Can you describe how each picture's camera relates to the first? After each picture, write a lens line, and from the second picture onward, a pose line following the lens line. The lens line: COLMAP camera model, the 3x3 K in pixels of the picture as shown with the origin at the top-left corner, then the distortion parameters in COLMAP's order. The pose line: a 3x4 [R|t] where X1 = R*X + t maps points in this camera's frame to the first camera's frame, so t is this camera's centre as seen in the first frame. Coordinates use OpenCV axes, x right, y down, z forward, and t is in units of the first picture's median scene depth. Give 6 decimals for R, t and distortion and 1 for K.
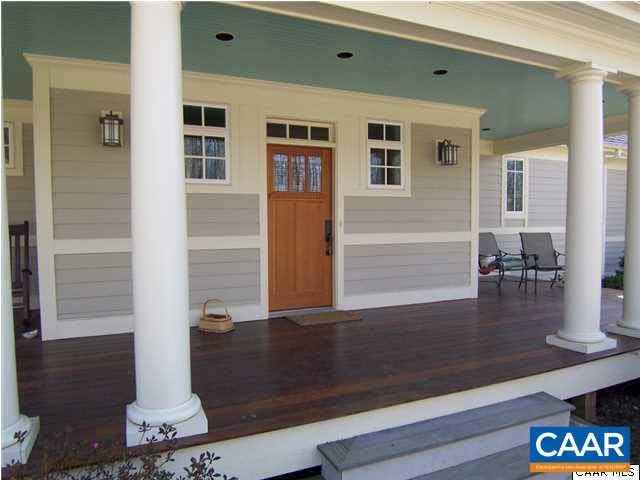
lens RADIAL K [[434.2, 0, 320.0], [0, 434.2, 240.0], [0, 0, 1]] dist [-0.028075, -0.001924]
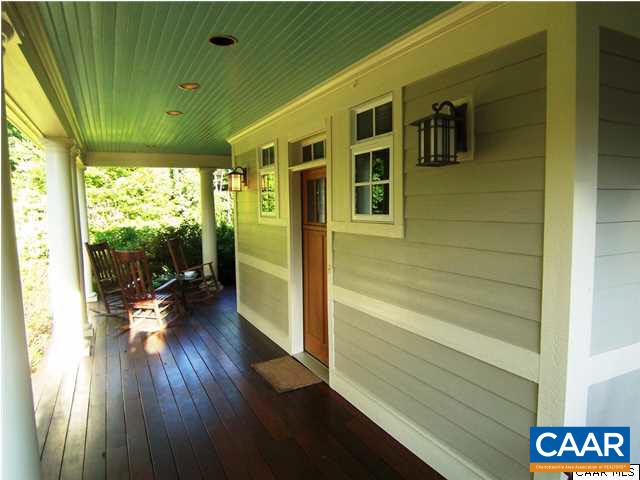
lens RADIAL K [[434.2, 0, 320.0], [0, 434.2, 240.0], [0, 0, 1]] dist [-0.028075, -0.001924]
pose [[0.022529, 0.085602, -0.996075, 0.733229], [-0.039557, 0.995624, 0.084668, -0.139868], [0.998963, 0.037494, 0.025816, 0.919235]]
